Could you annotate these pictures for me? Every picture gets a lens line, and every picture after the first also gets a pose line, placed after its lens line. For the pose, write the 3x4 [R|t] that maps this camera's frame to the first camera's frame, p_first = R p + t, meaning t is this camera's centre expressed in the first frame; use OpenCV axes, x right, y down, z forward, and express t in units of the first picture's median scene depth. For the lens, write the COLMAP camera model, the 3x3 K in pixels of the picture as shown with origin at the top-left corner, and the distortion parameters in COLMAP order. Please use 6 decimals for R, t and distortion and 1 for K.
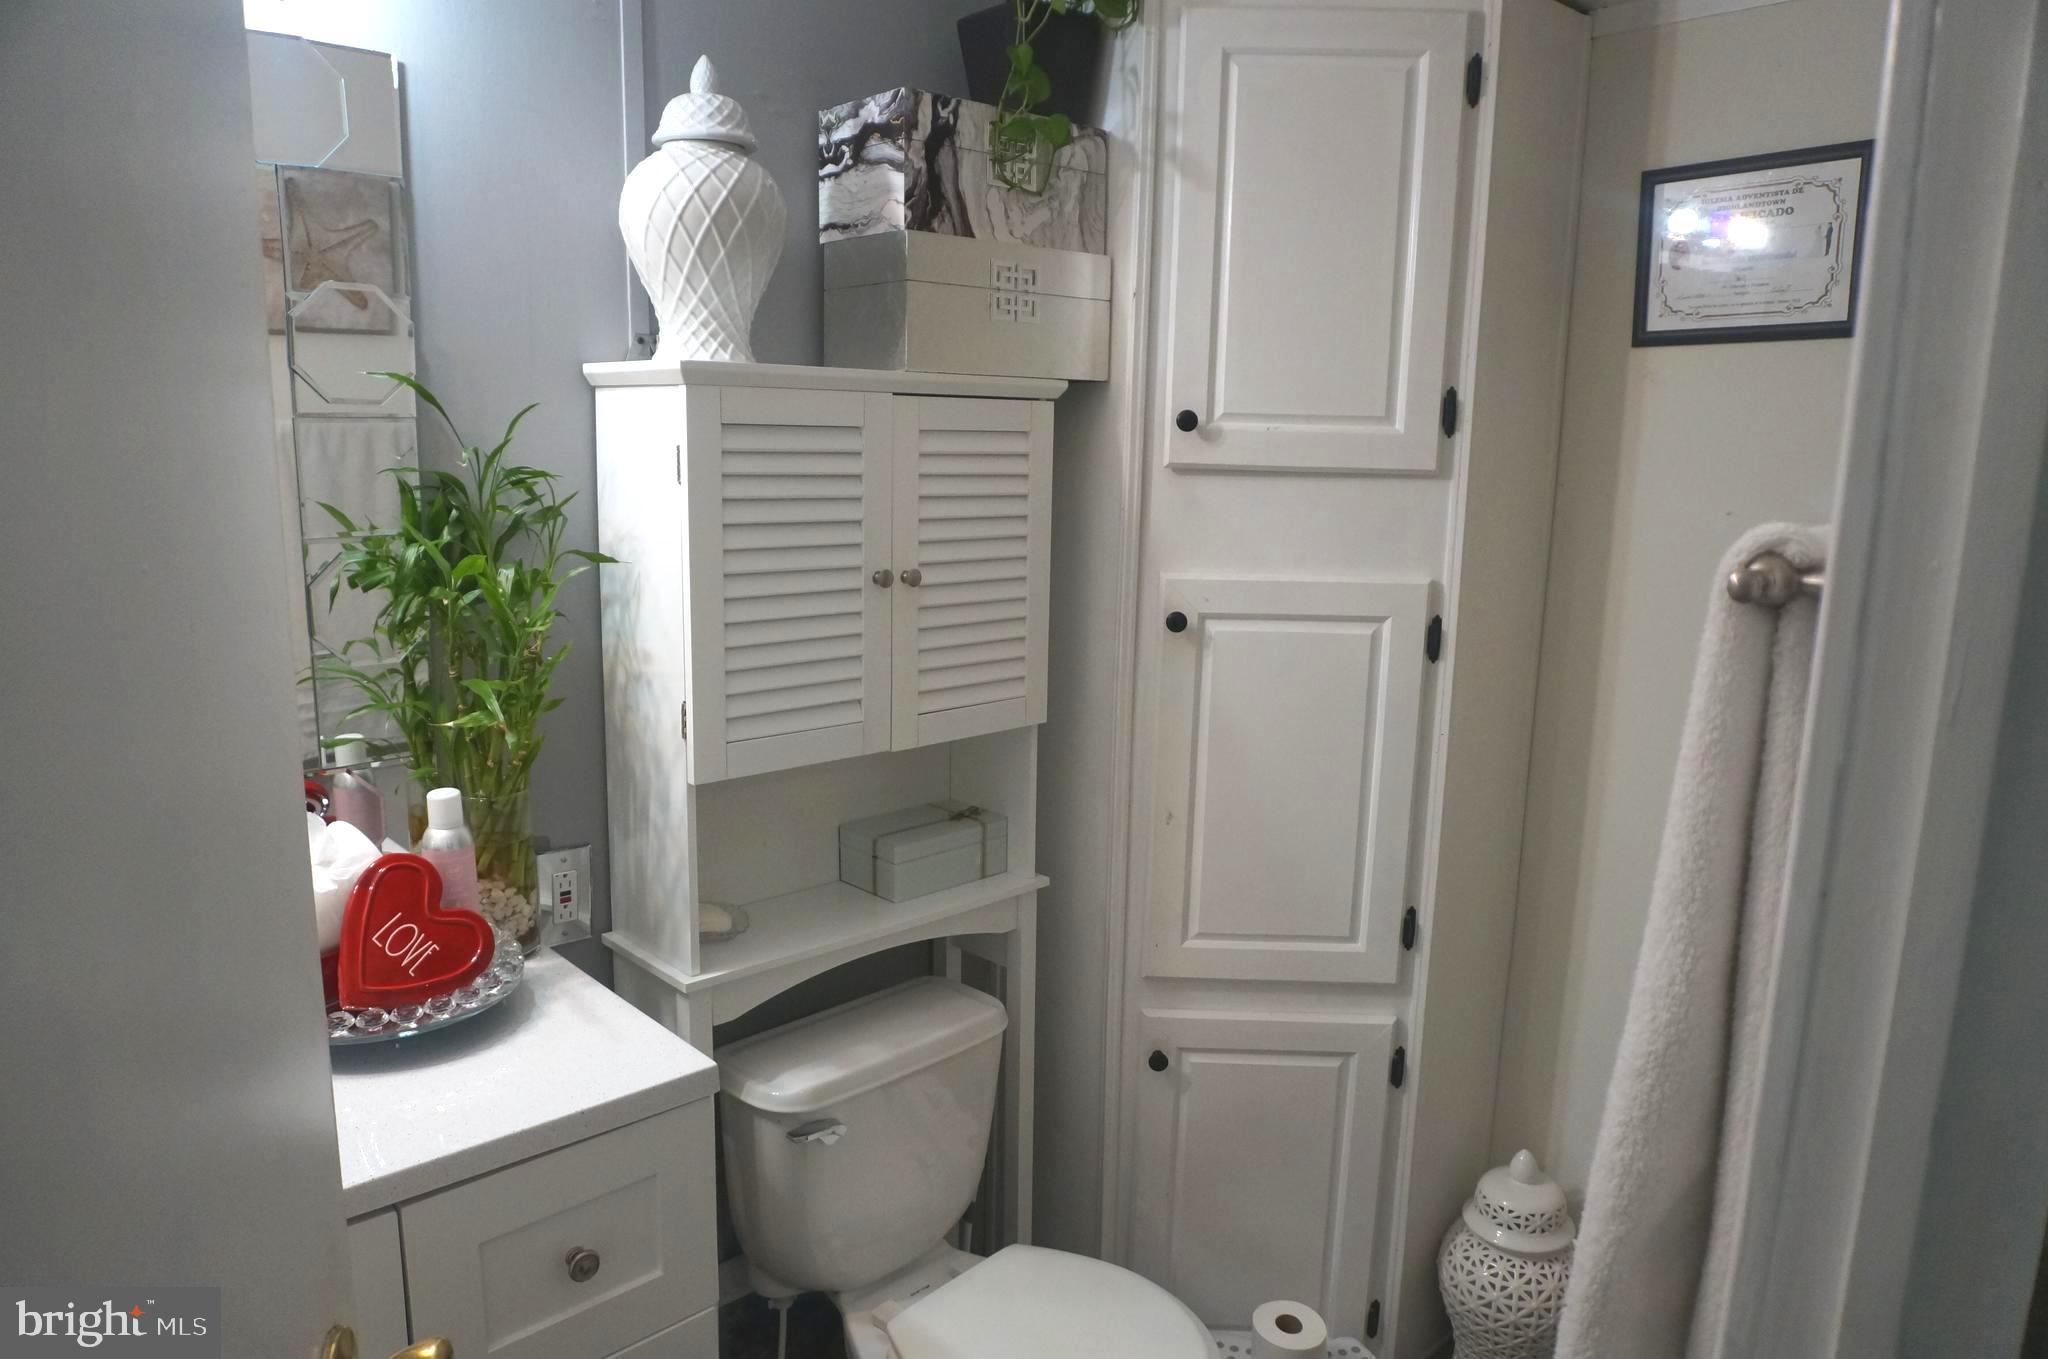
lens RADIAL K [[1365.7, 0, 1032.4], [0, 1365.7, 682.2], [0, 0, 1]] dist [-0.041577, 0.028110]
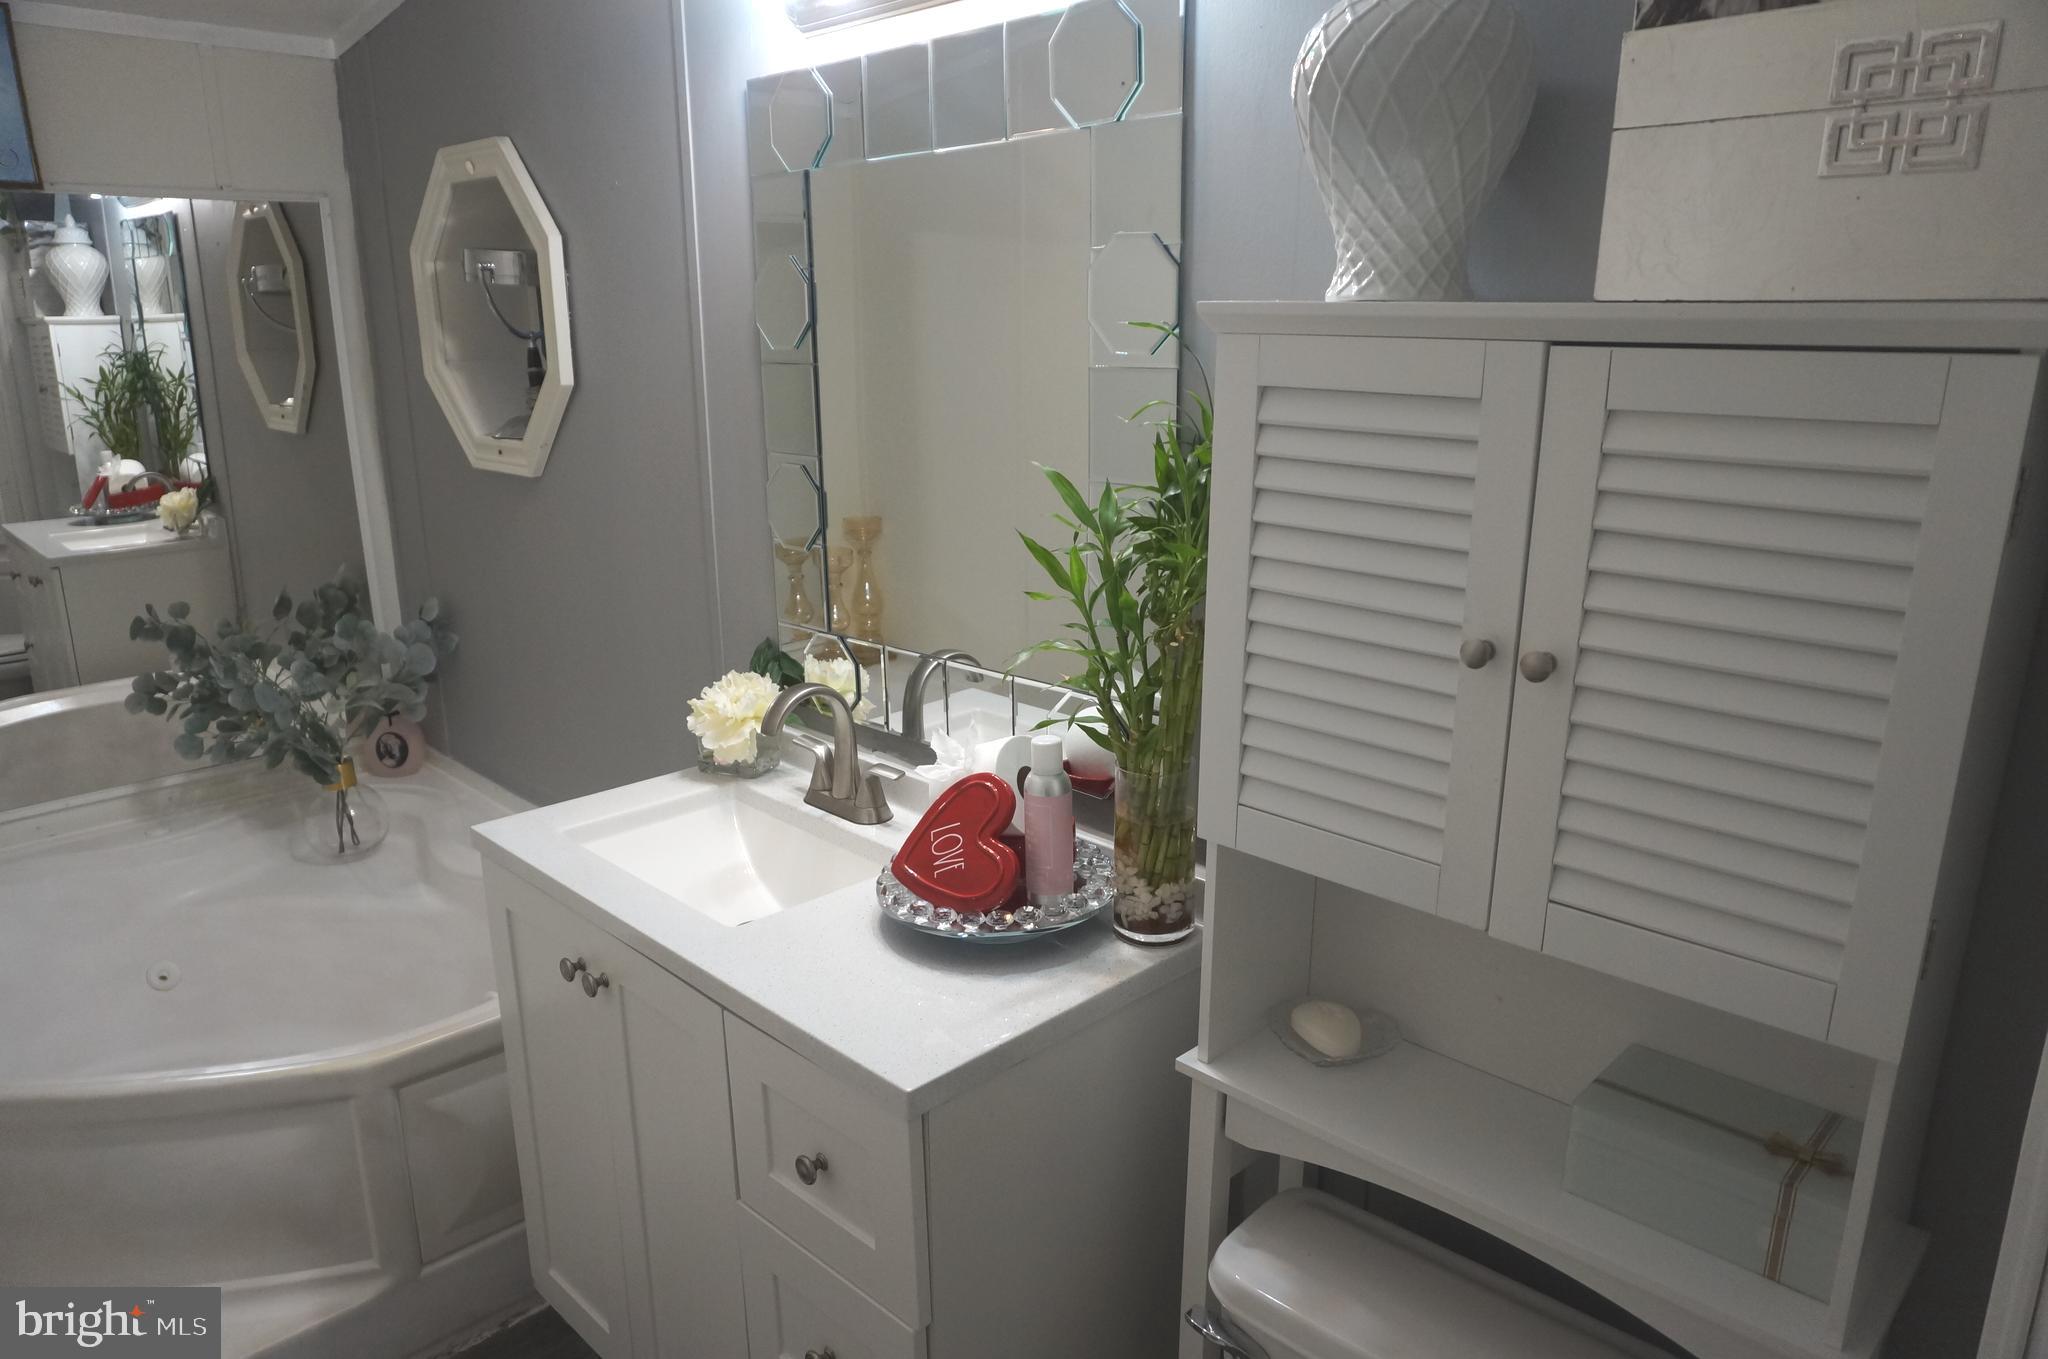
lens RADIAL K [[1365.7, 0, 1032.3], [0, 1365.7, 682.6], [0, 0, 1]] dist [-0.041577, 0.028110]
pose [[0.024365, 0.242933, -0.969737, 0.502482], [-0.177852, 0.955604, 0.234924, -0.180962], [0.983756, 0.166745, 0.066490, 0.822394]]
